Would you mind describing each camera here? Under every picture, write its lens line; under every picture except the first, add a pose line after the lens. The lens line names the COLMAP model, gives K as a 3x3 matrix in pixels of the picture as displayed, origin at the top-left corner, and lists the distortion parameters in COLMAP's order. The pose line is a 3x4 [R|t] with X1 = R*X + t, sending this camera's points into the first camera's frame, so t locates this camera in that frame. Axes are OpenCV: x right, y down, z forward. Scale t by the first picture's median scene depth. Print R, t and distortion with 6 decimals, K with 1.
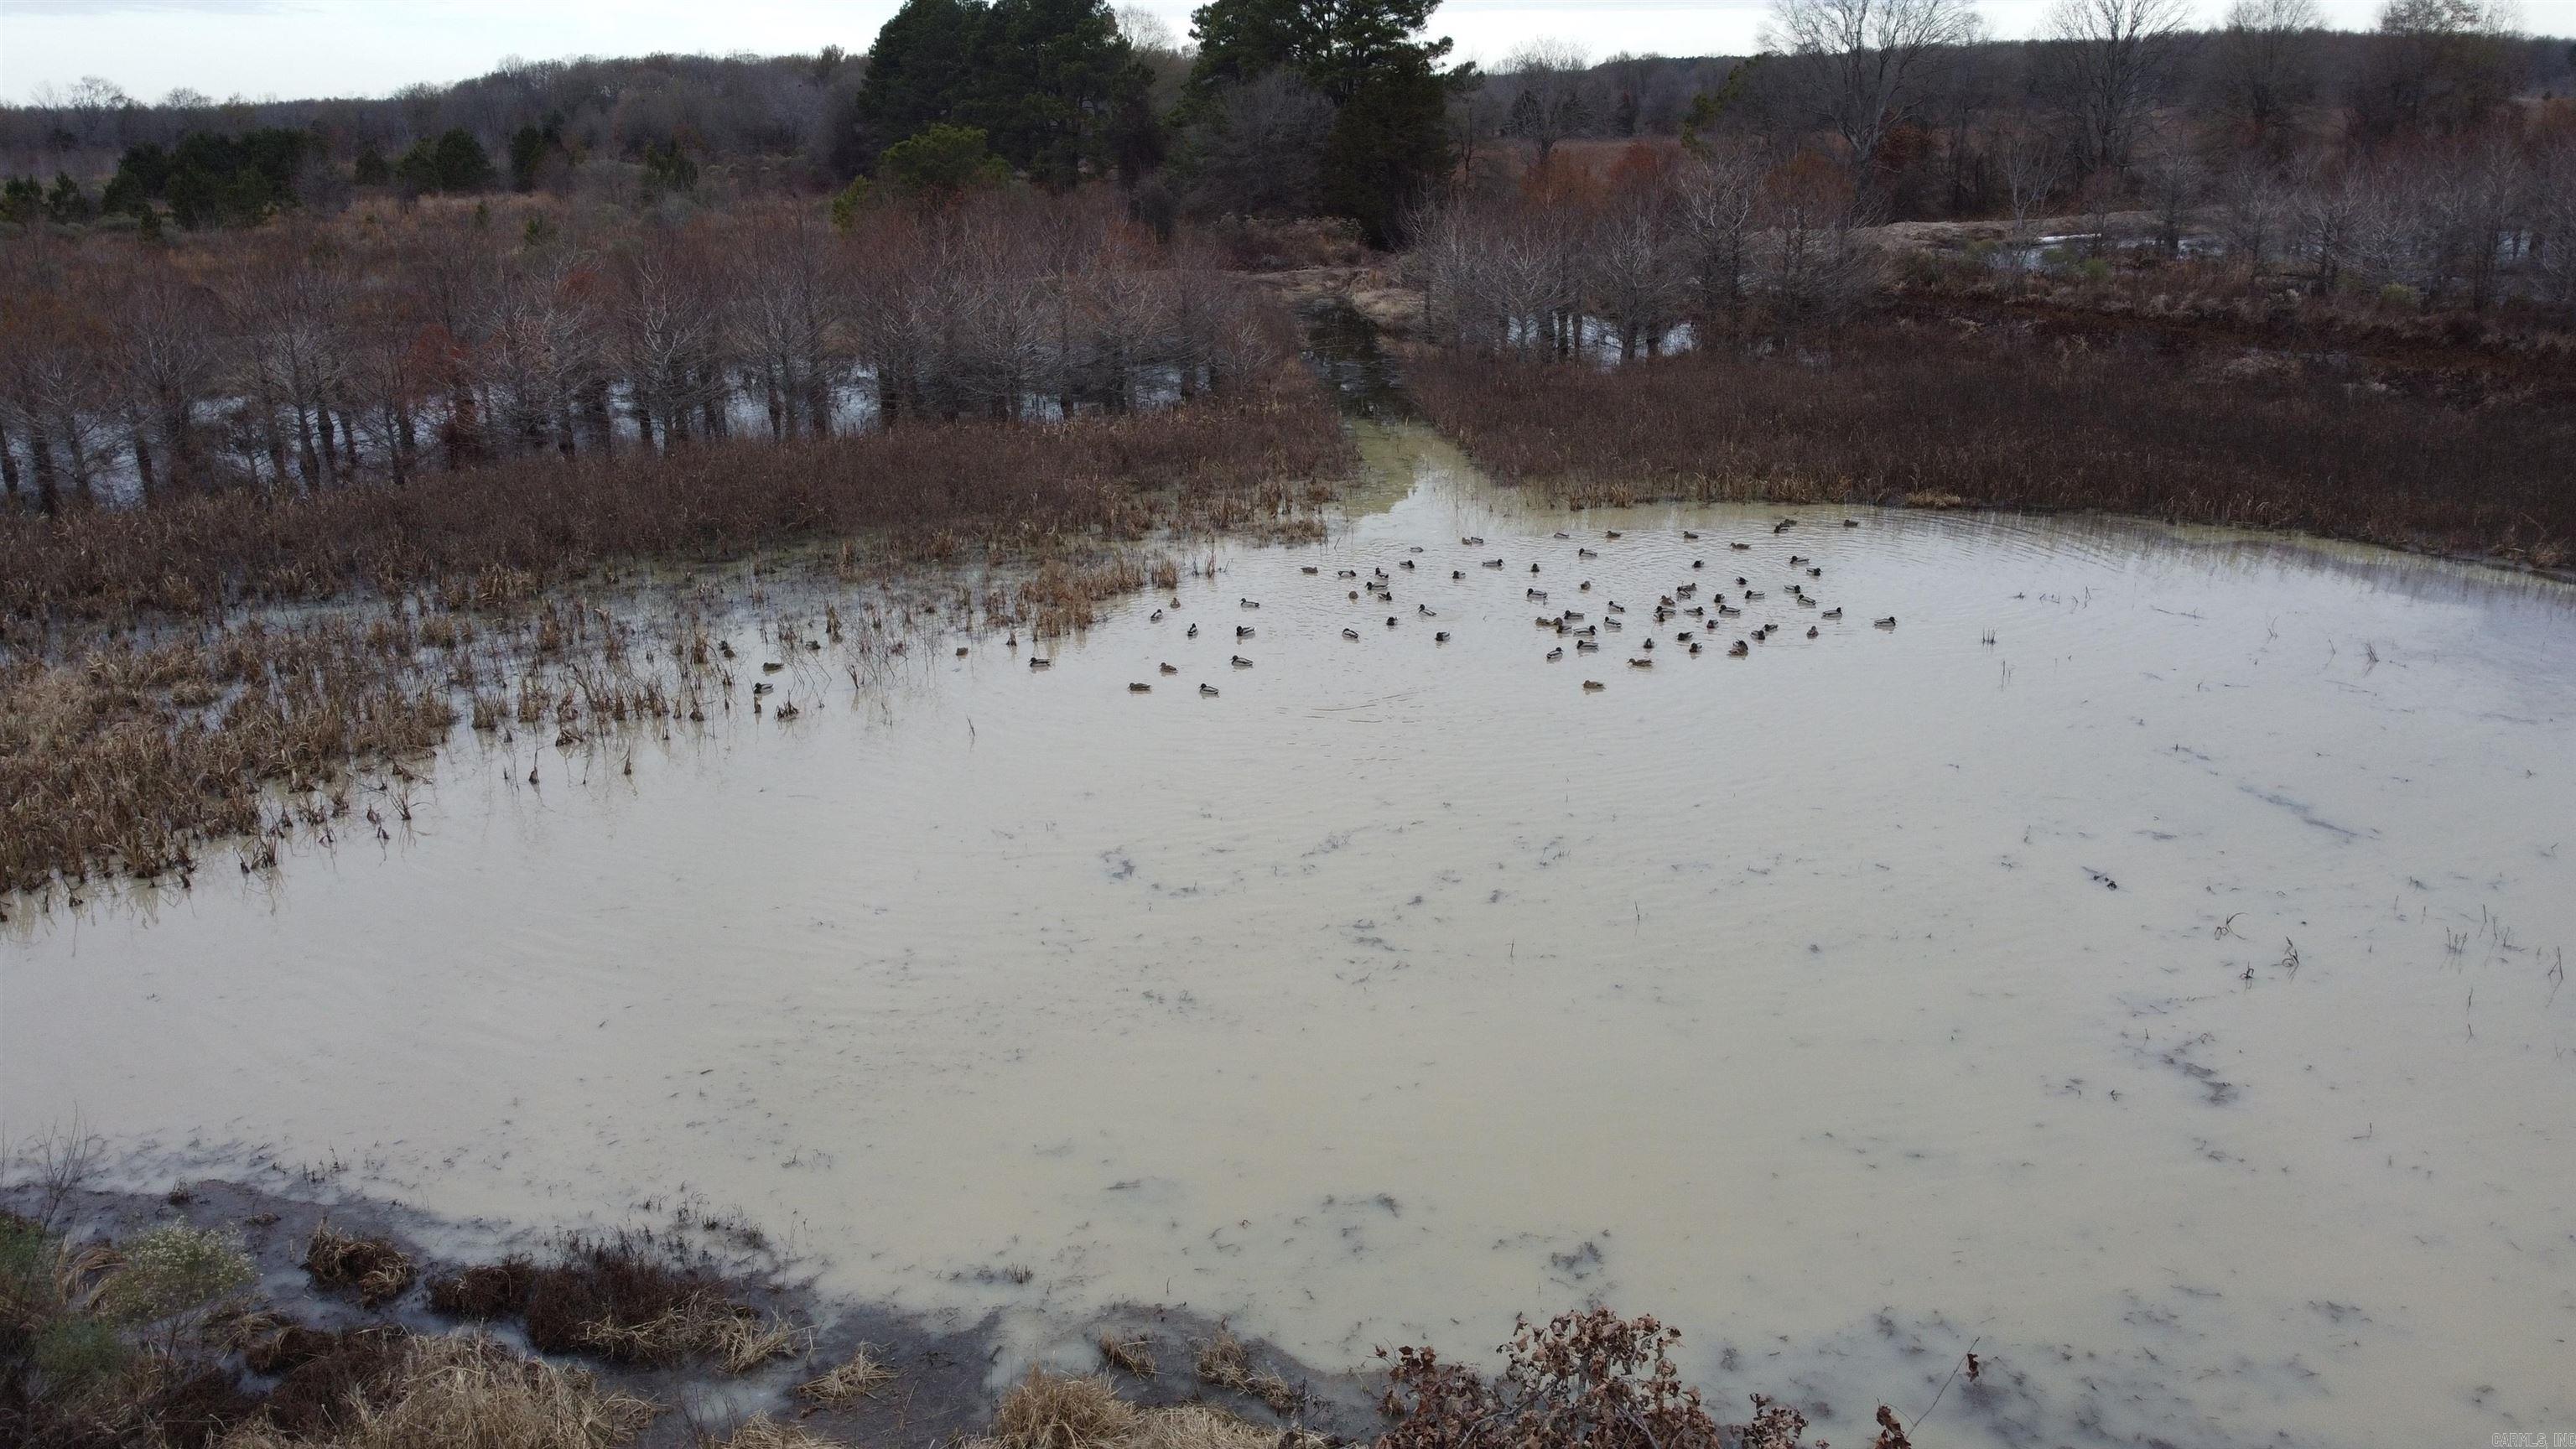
lens RADIAL K [[1946.0, 0, 1288.0], [0, 1946.0, 724.5], [0, 0, 1]] dist [0.005620, -0.005449]
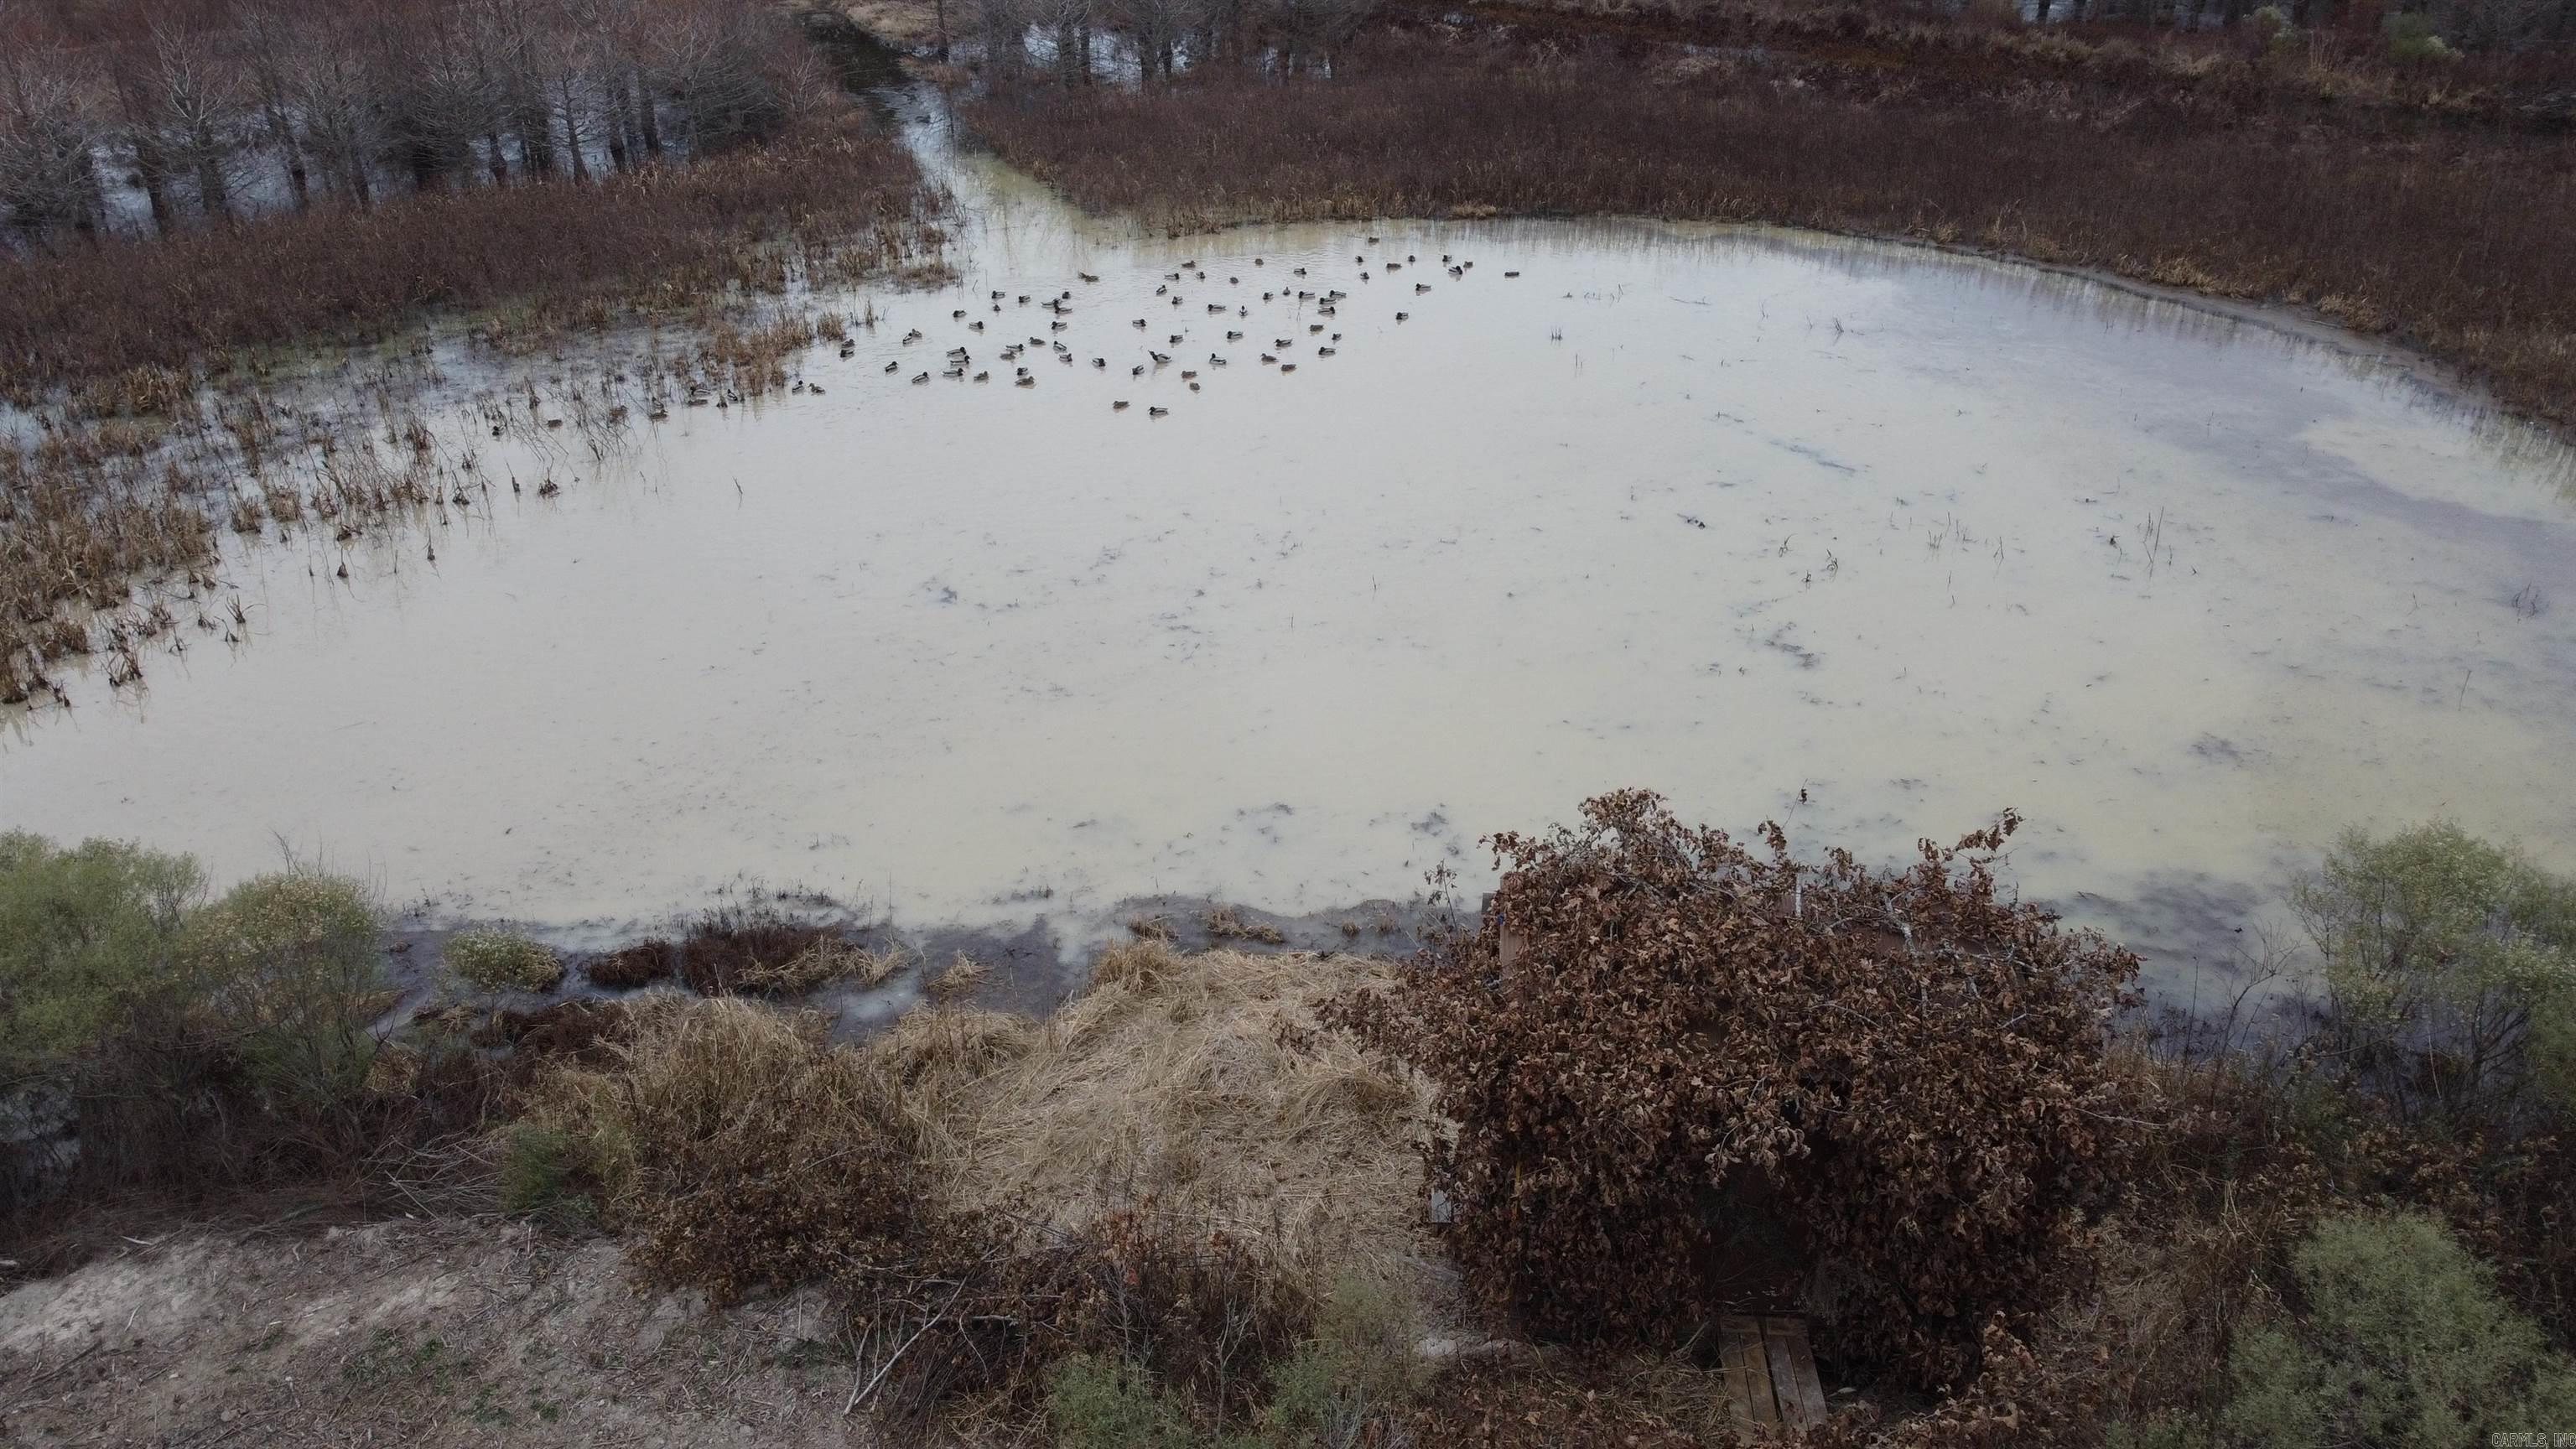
lens RADIAL K [[1946.0, 0, 1288.0], [0, 1946.0, 724.5], [0, 0, 1]] dist [0.005620, -0.005449]
pose [[0.958088, -0.125664, 0.257442, -0.110334], [0.084974, 0.982873, 0.163526, -0.013557], [-0.273582, -0.134796, 0.952357, -0.112918]]
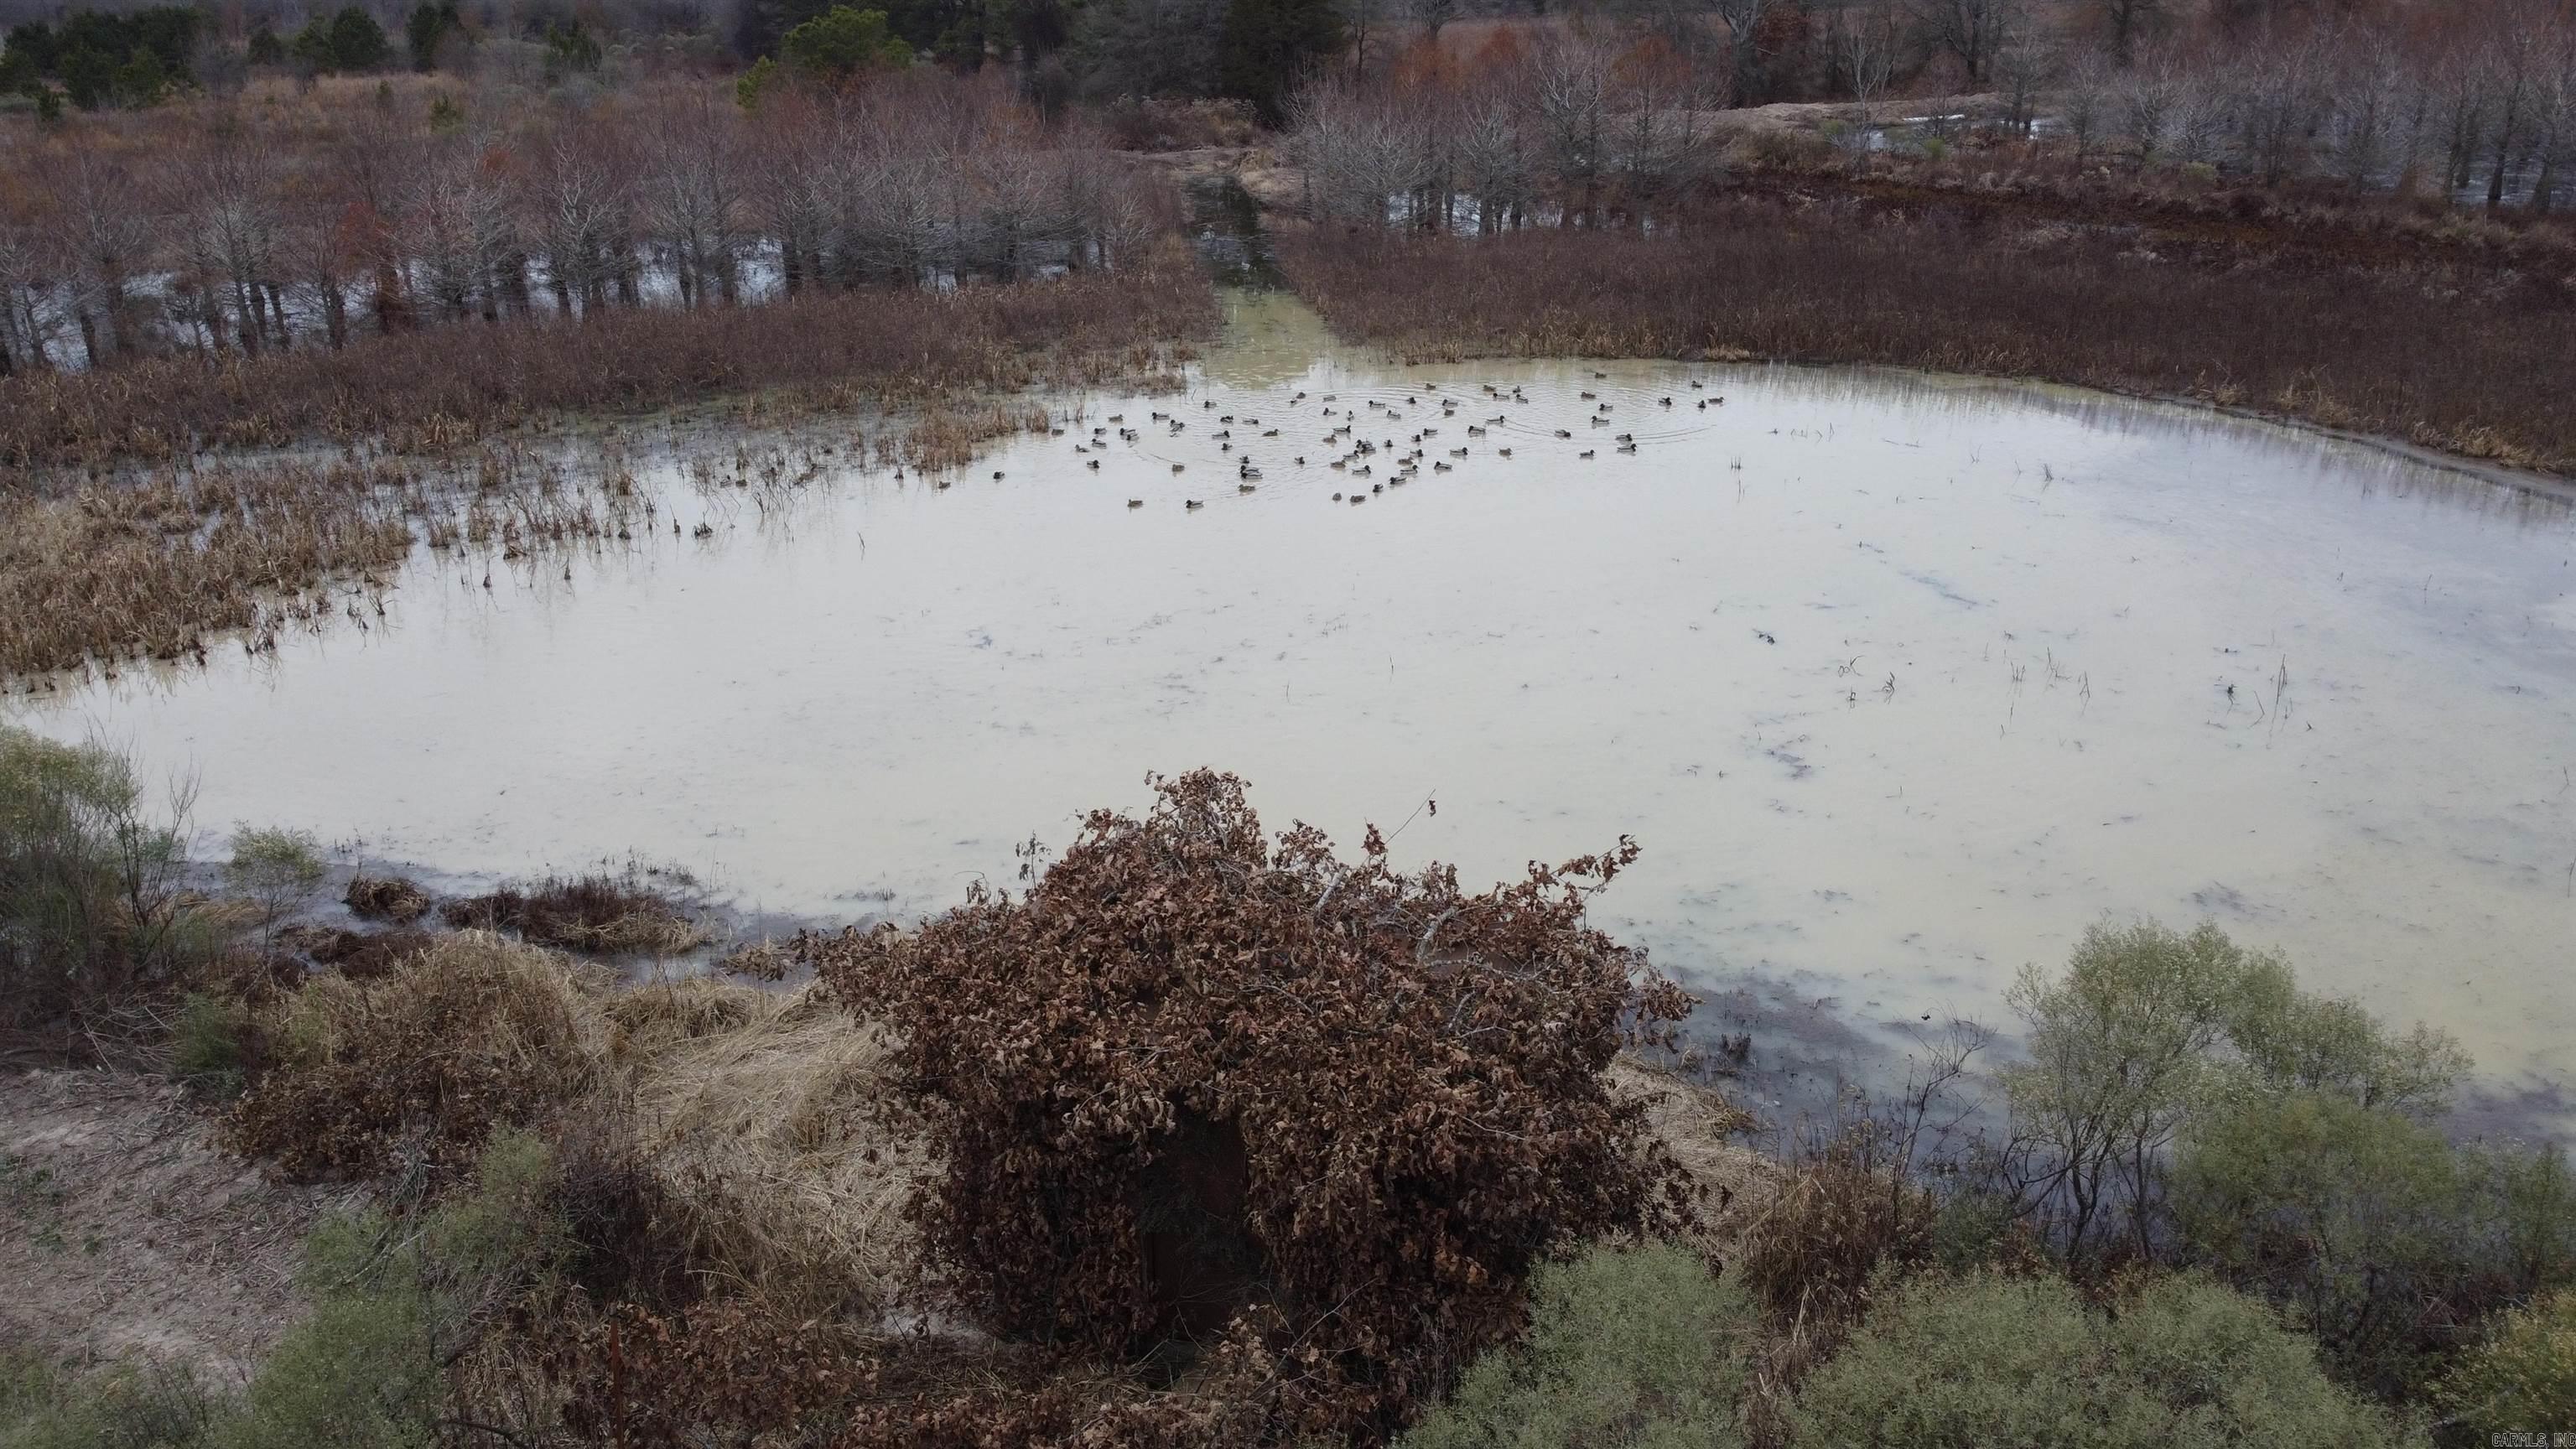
lens RADIAL K [[1946.0, 0, 1288.0], [0, 1946.0, 724.5], [0, 0, 1]] dist [0.005620, -0.005449]
pose [[0.999234, -0.011642, 0.037372, 0.033136], [0.009519, 0.998357, 0.056502, 0.032464], [-0.037968, -0.056103, 0.997703, -0.126697]]
